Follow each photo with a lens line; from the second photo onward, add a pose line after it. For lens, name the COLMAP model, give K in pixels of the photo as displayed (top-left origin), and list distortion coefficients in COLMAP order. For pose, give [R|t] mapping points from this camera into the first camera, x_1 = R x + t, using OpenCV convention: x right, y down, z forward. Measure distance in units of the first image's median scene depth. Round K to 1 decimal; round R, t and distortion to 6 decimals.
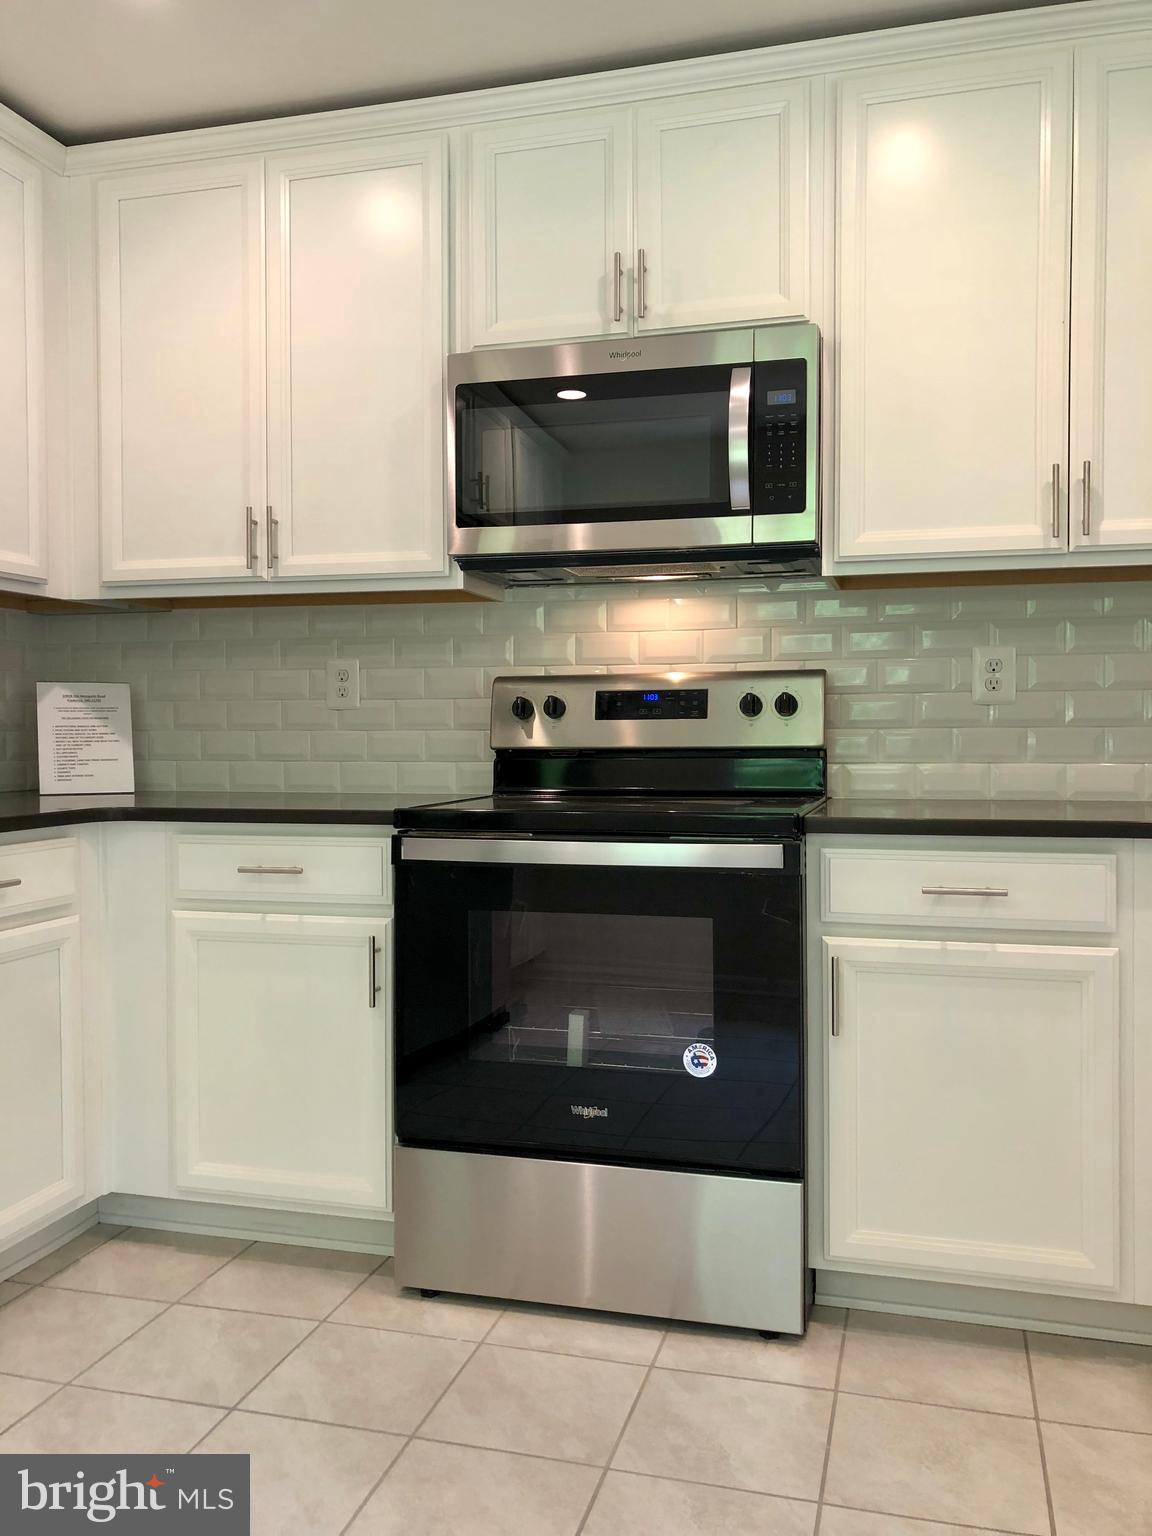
lens RADIAL K [[1261.0, 0, 584.8], [0, 1261.0, 770.3], [0, 0, 1]] dist [0.051235, -0.083712]
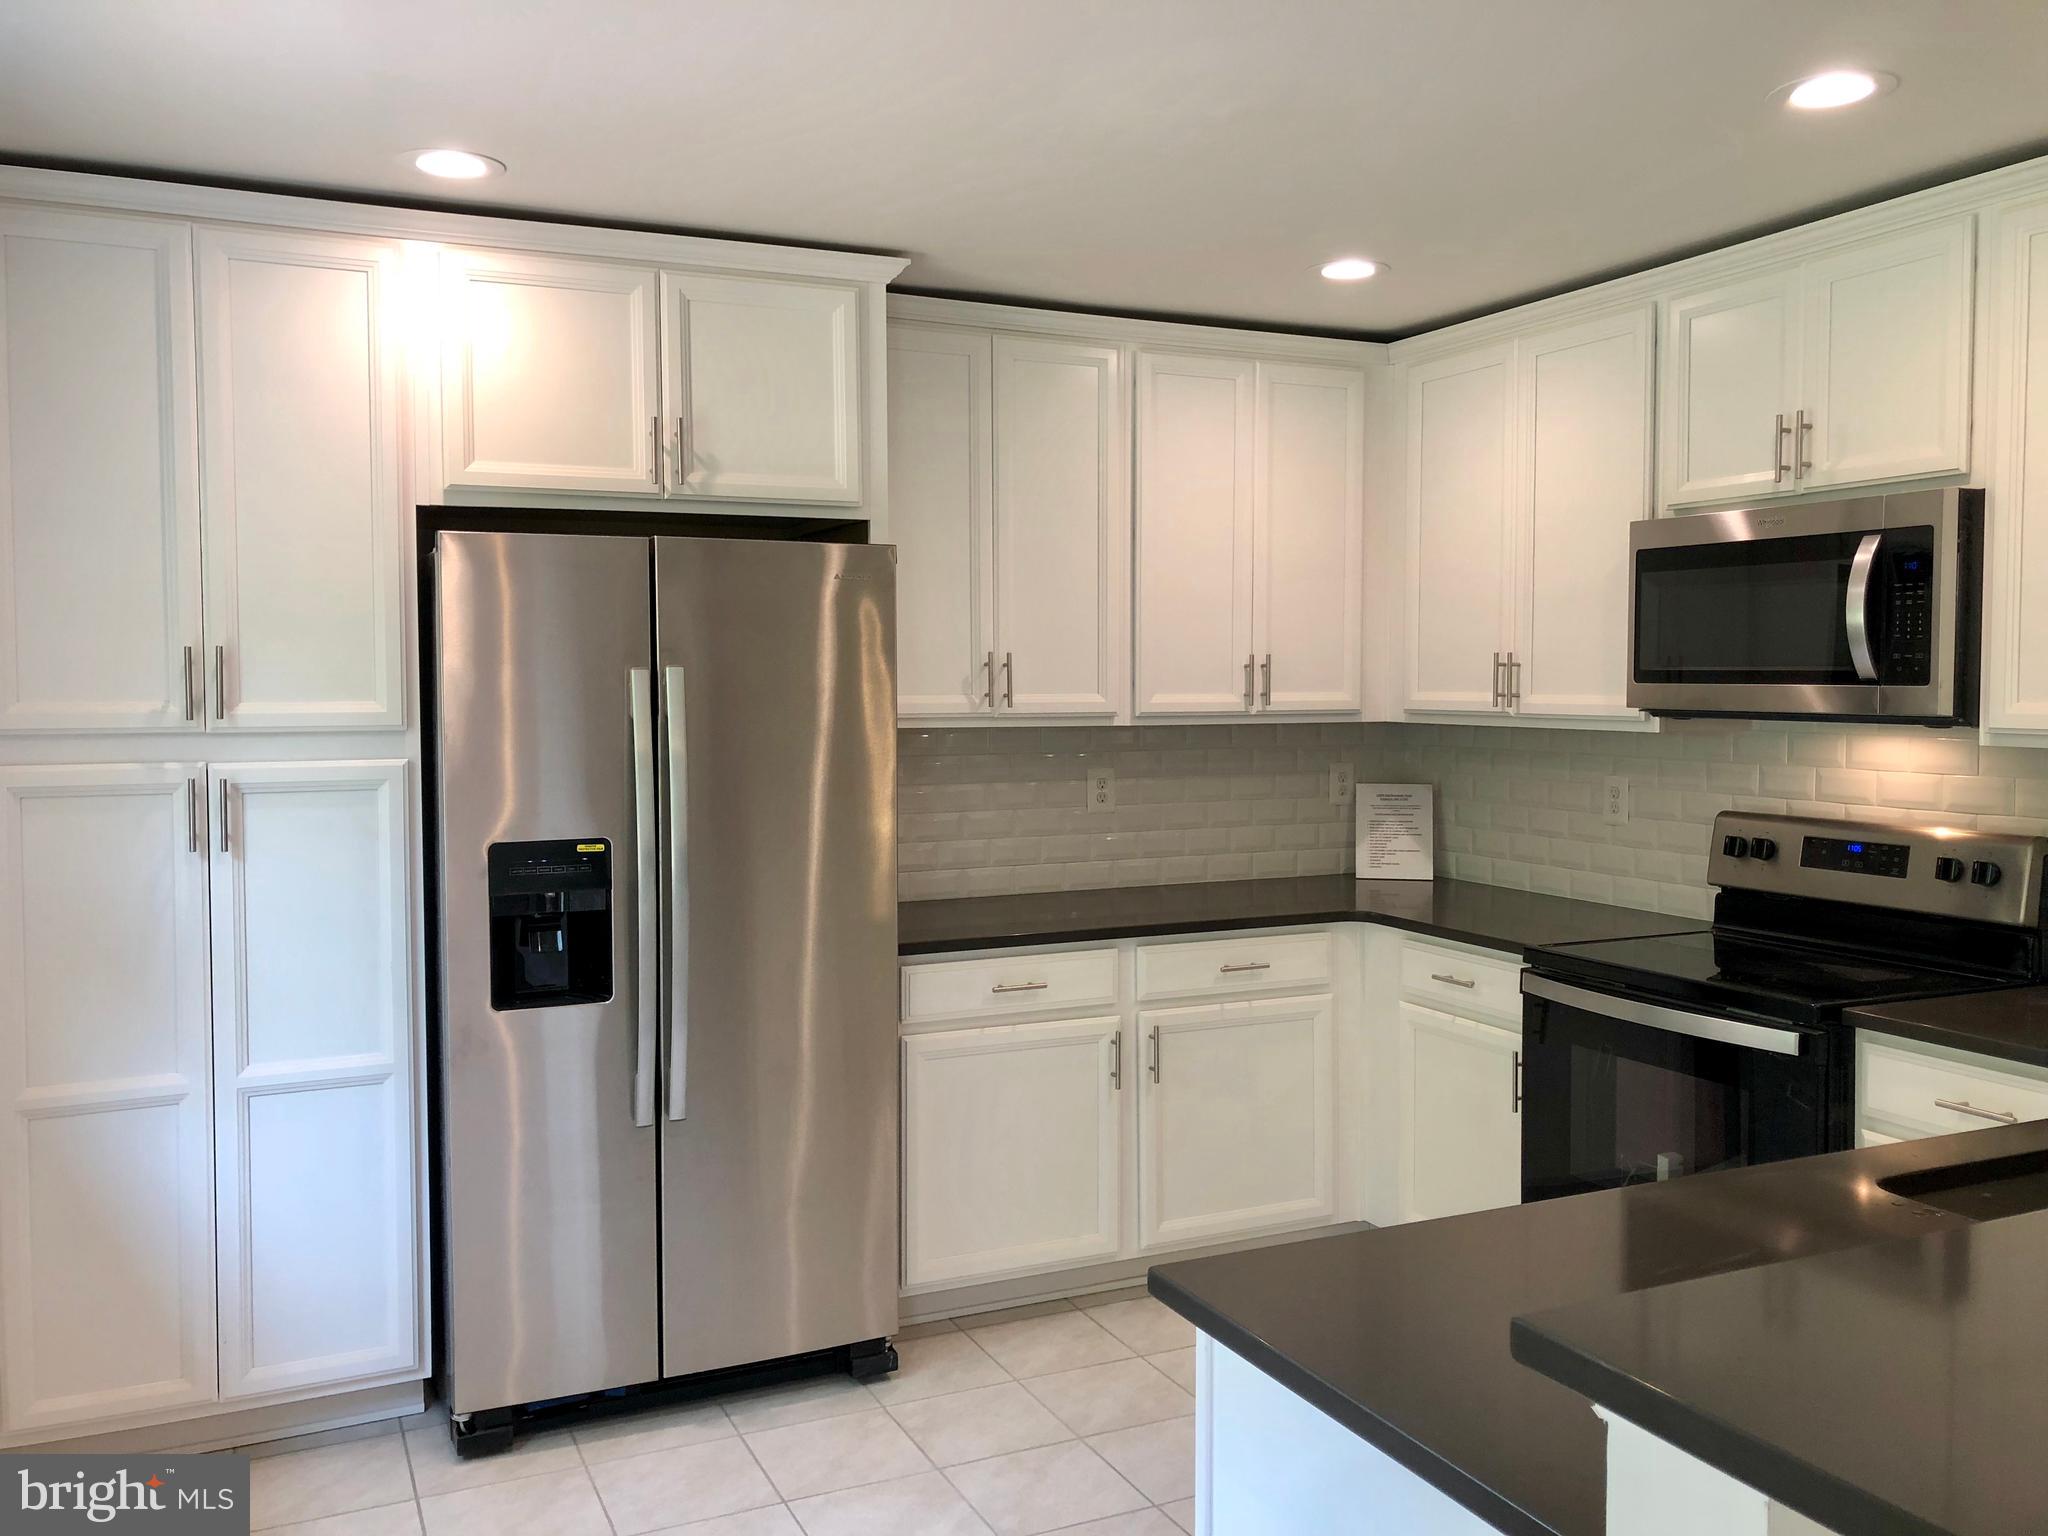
lens RADIAL K [[1681.3, 0, 1032.3], [0, 1681.3, 769.7], [0, 0, 1]] dist [0.051235, -0.083712]
pose [[0.655853, 0.041781, -0.753731, 0.598867], [-0.022007, 0.999101, 0.036233, -0.148180], [0.754567, -0.007176, 0.656183, -0.297886]]
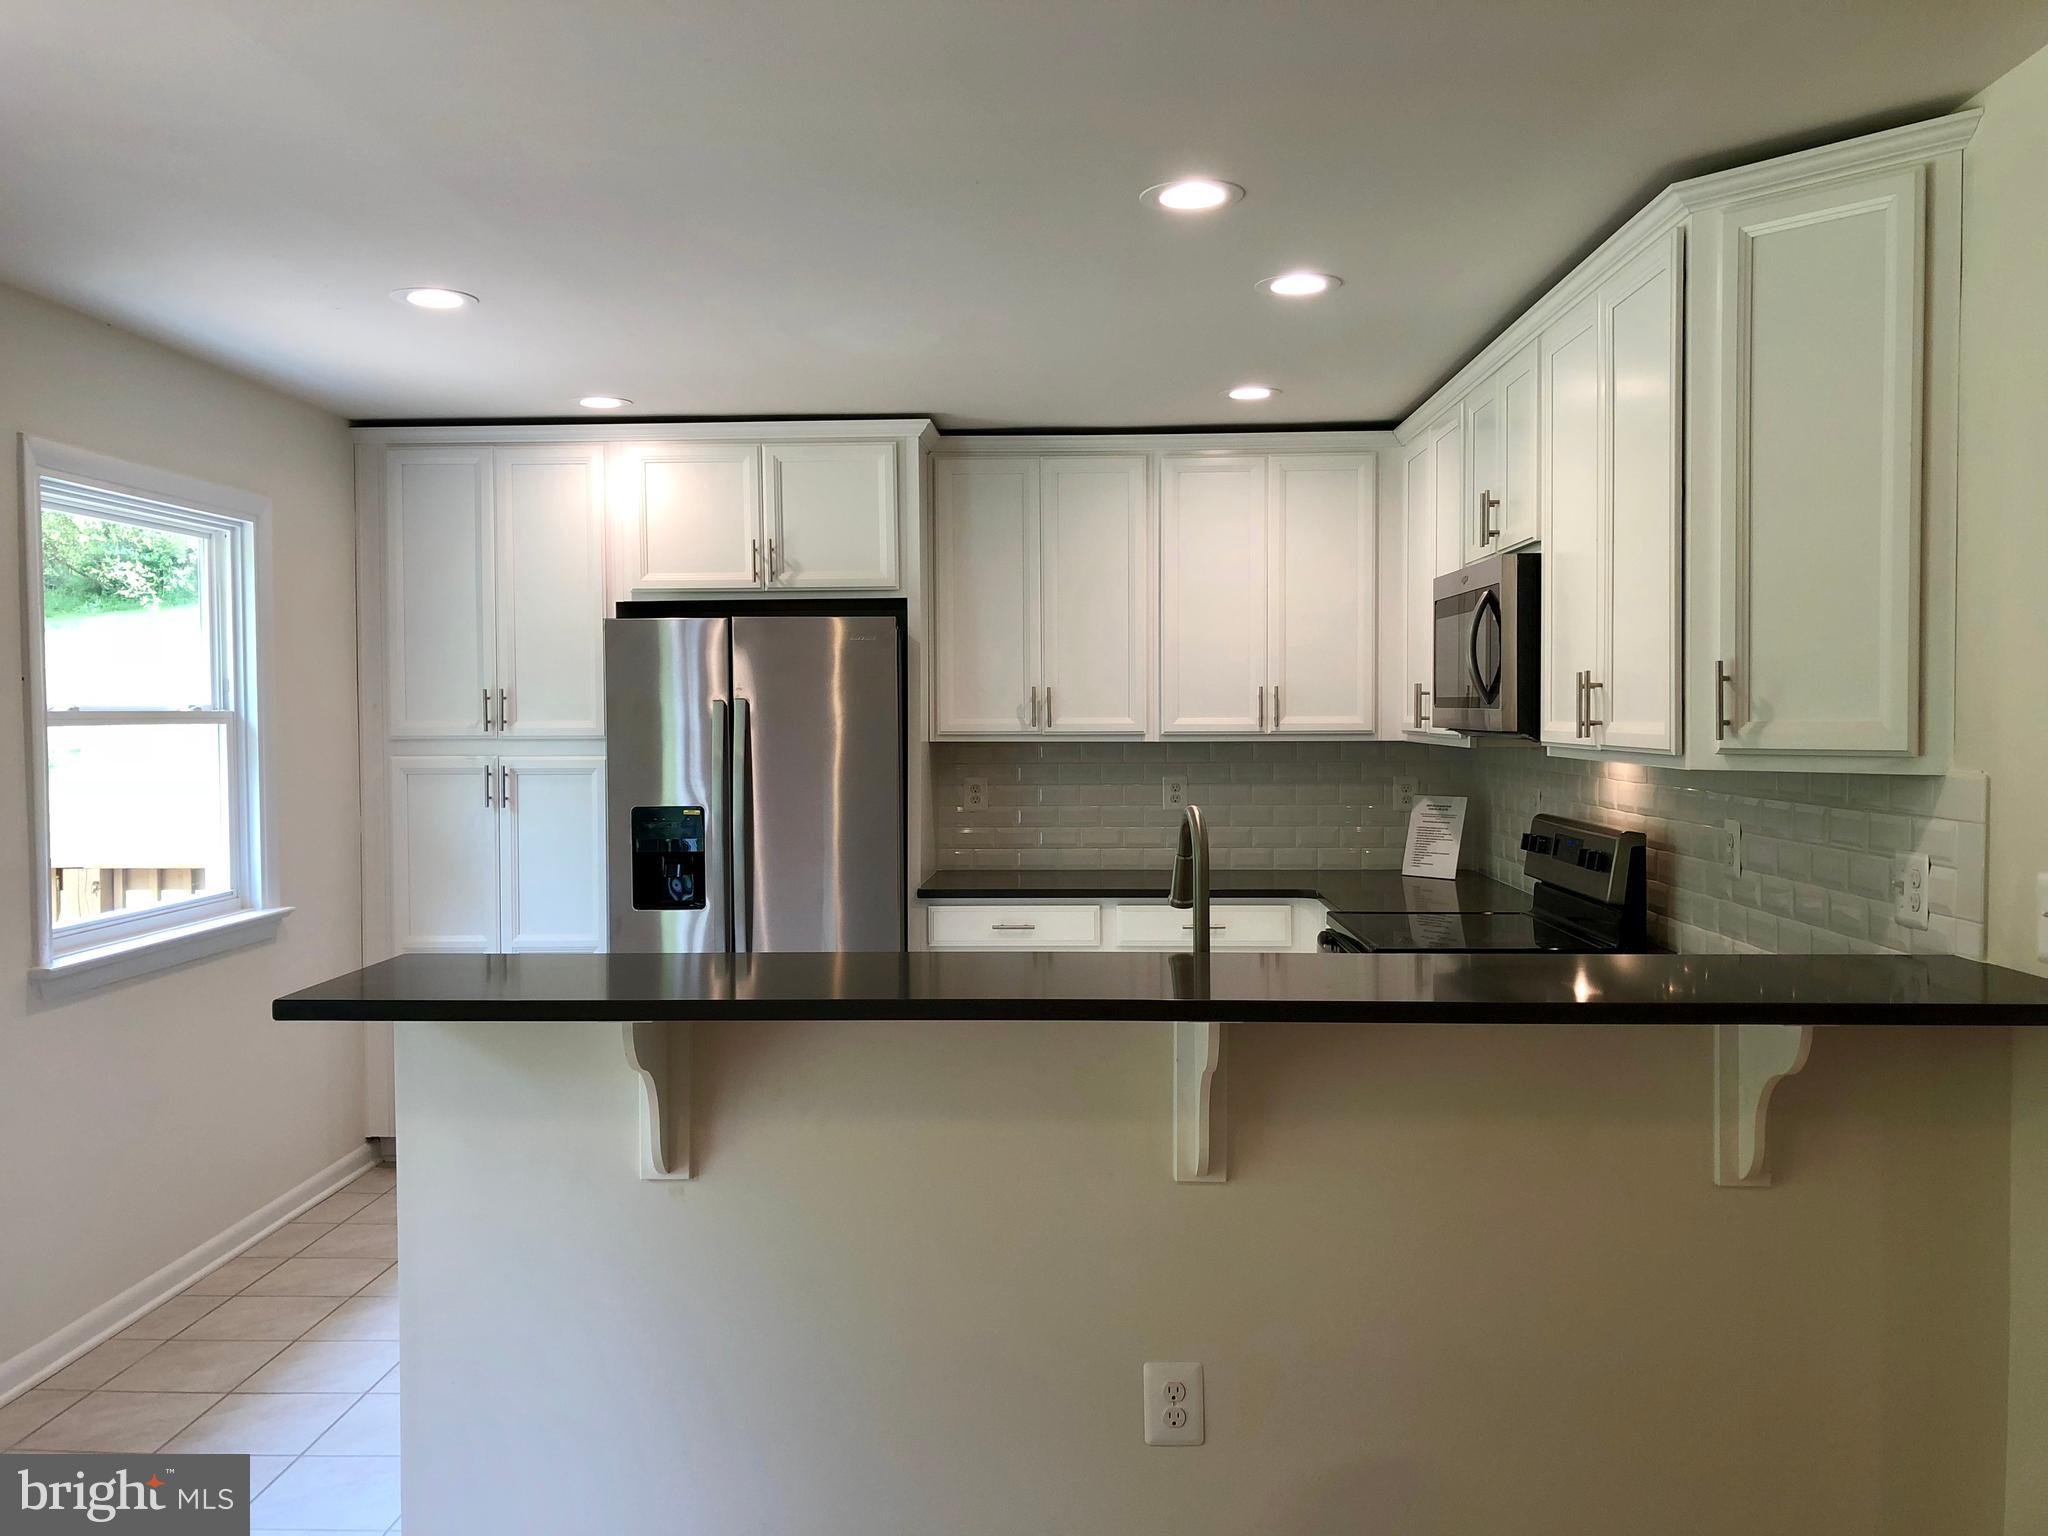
lens RADIAL K [[1681.3, 0, 1026.4], [0, 1681.3, 771.9], [0, 0, 1]] dist [0.051235, -0.083712]
pose [[0.237927, 0.034539, -0.970669, 1.419396], [-0.024897, 0.999256, 0.029454, -0.154171], [0.970964, 0.017158, 0.238610, 0.149677]]
